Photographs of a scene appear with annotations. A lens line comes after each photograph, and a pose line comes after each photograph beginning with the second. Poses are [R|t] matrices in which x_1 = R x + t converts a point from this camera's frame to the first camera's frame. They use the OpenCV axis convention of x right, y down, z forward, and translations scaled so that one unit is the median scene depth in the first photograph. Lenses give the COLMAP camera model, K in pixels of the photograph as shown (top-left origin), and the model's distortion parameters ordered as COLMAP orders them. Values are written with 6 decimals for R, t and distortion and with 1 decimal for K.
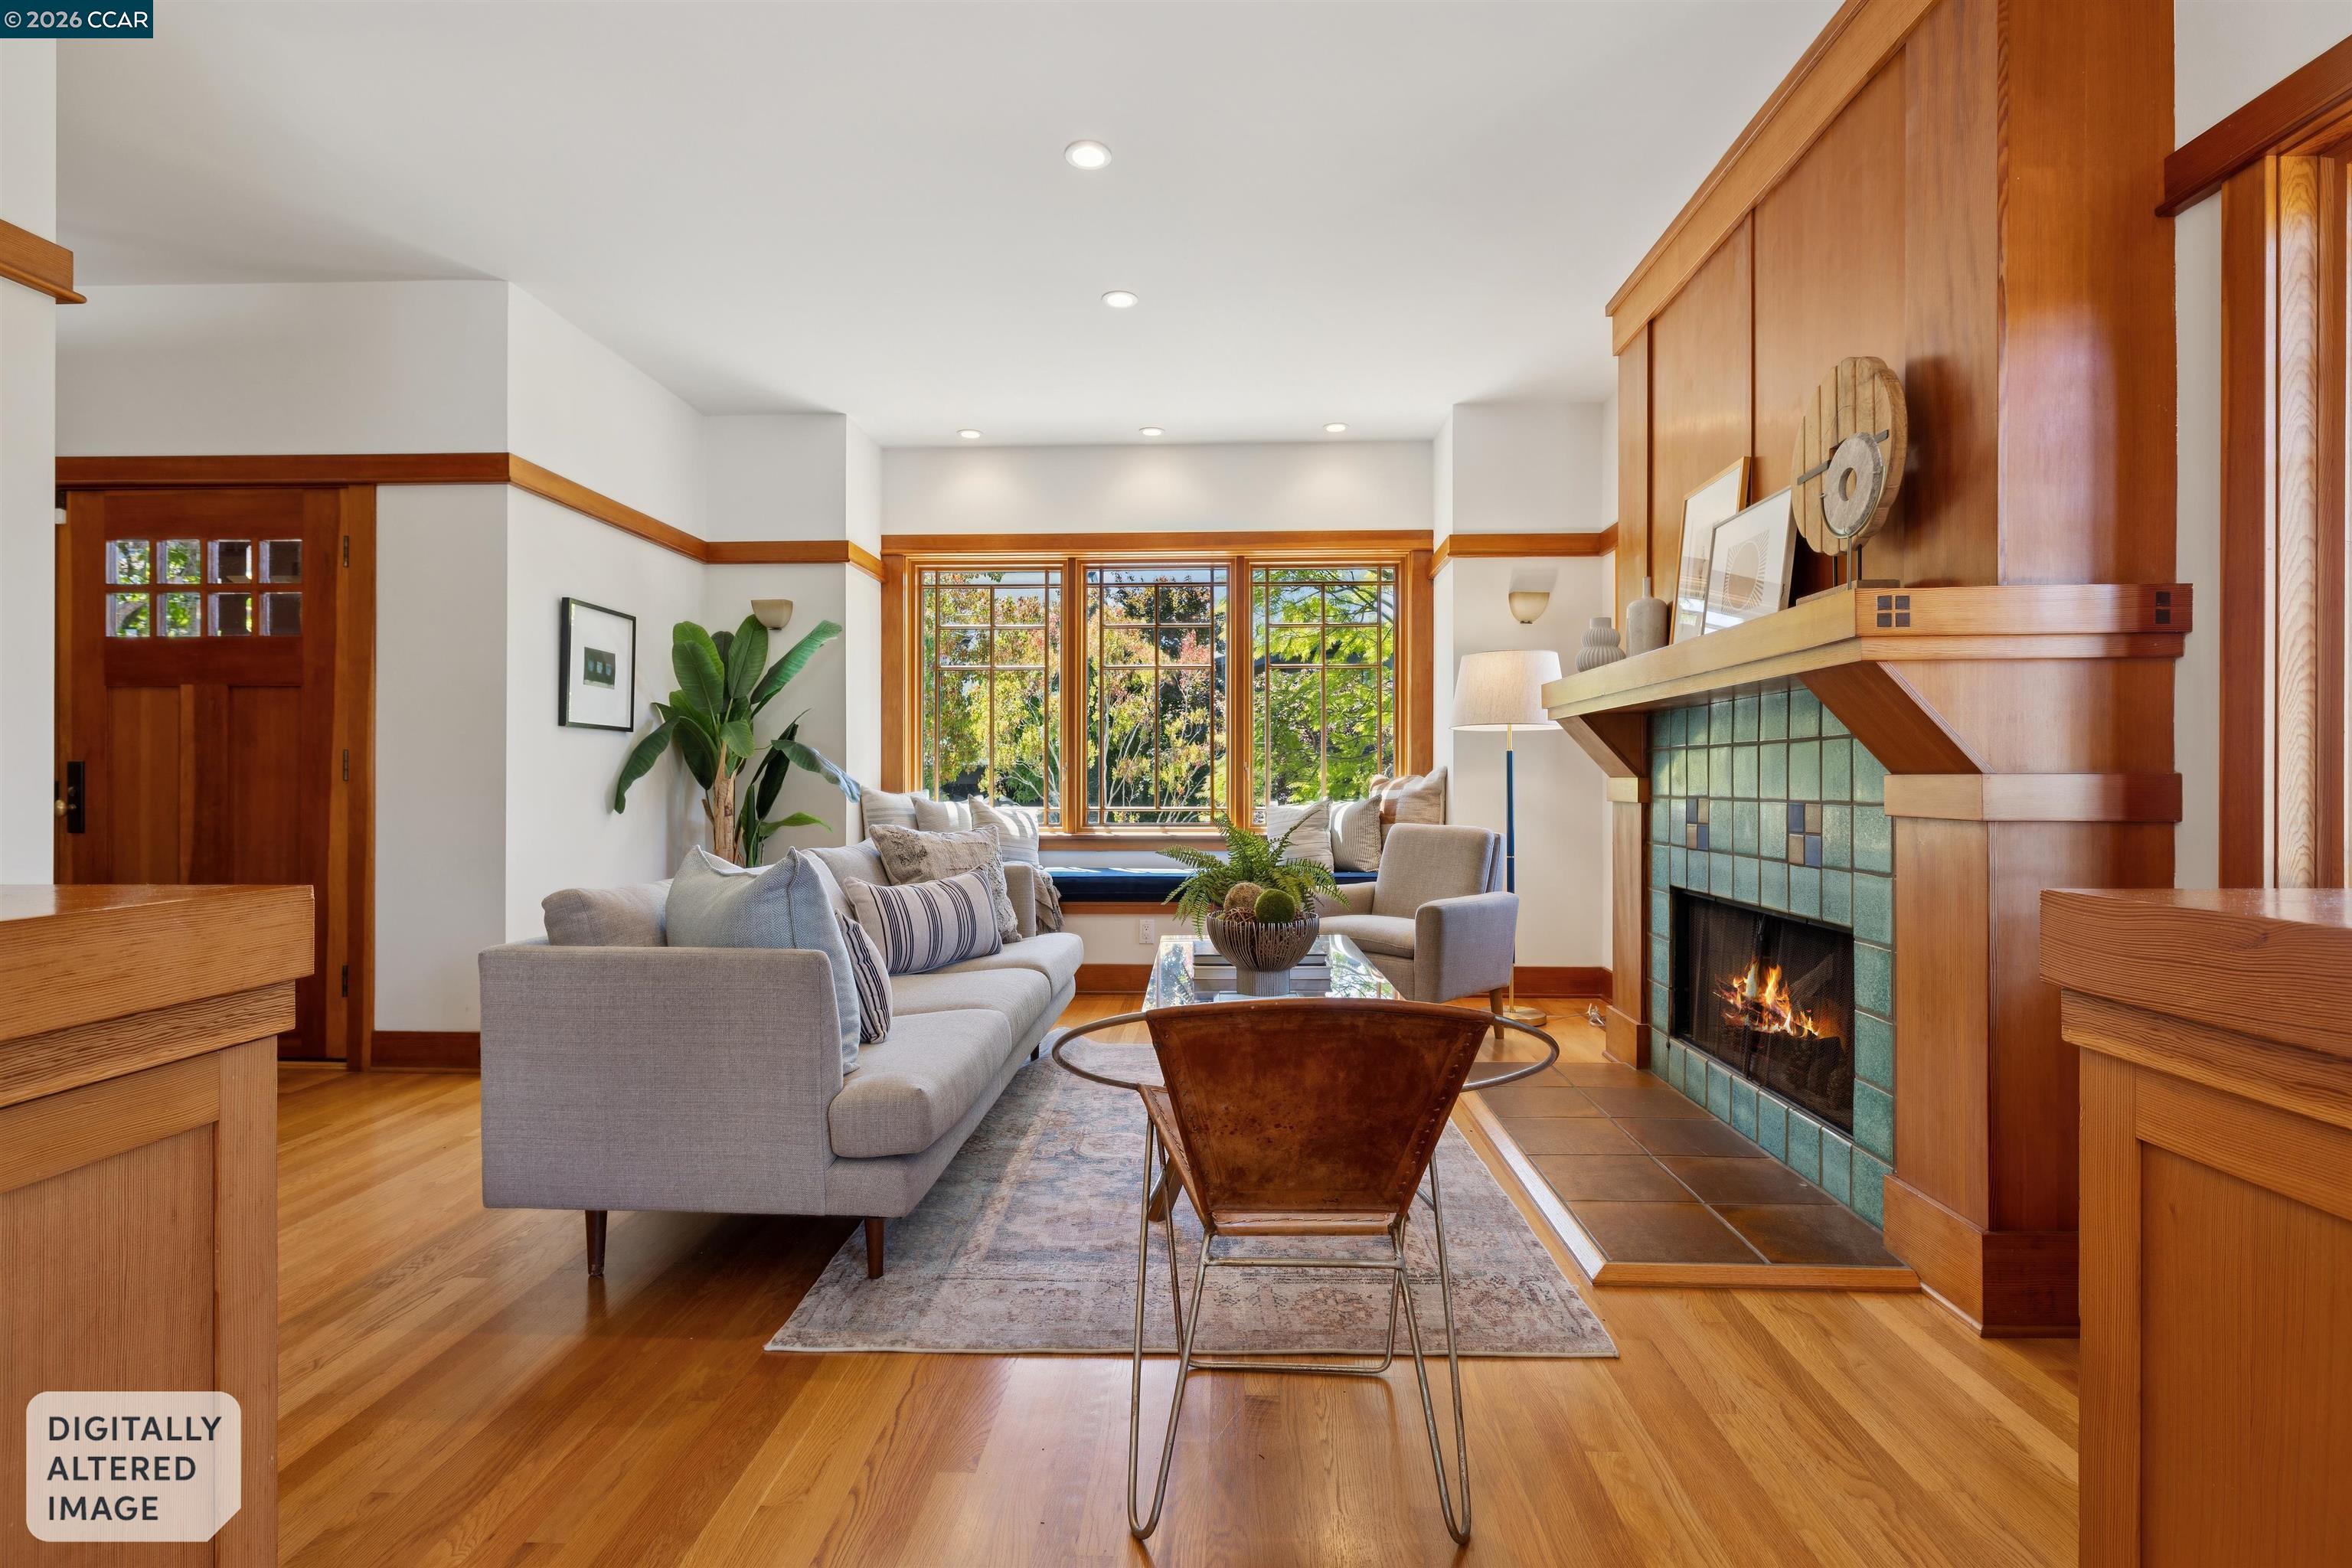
lens RADIAL K [[1118.3, 0, 1178.4], [0, 1118.3, 780.7], [0, 0, 1]] dist [-0.001443, -0.000097]
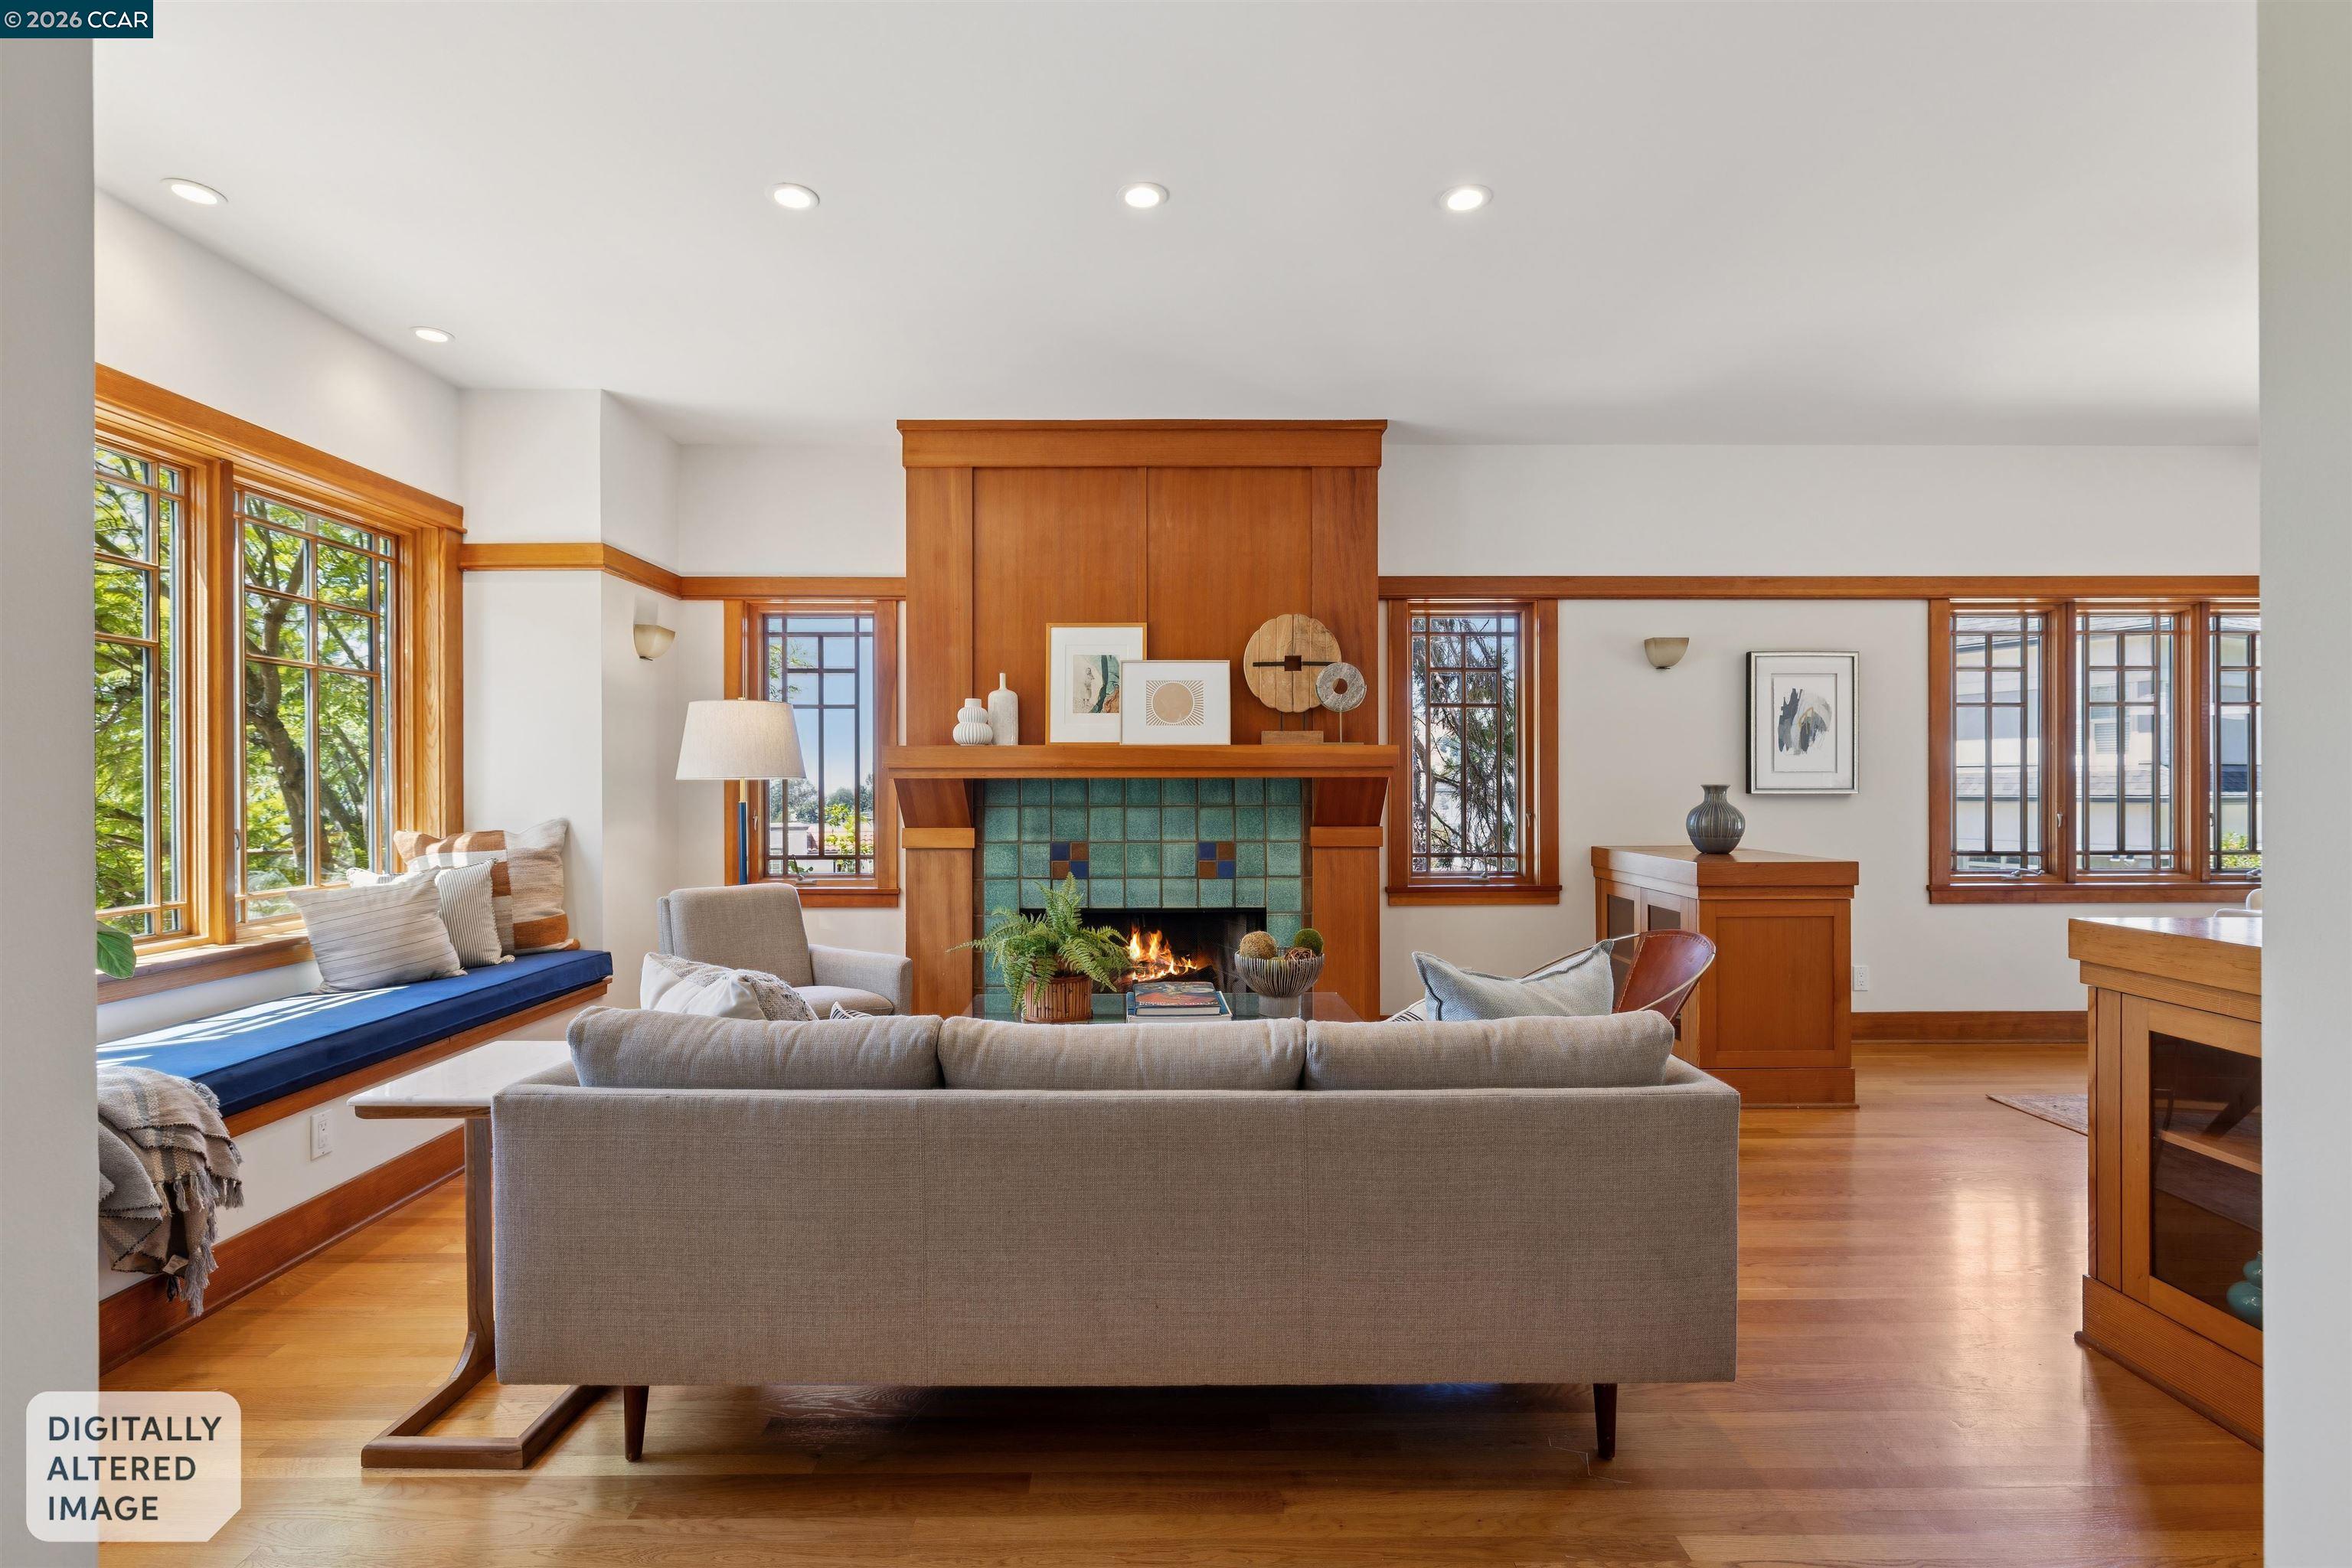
lens RADIAL K [[1091.2, 0, 1176.0], [0, 1091.2, 784.0], [0, 0, 1]] dist [0.001760, 0.000149]
pose [[-0.058625, -0.000153, 0.998280, -1.040215], [0.002581, 0.999997, 0.000304, -0.065496], [-0.998277, 0.002594, -0.058624, 1.066050]]
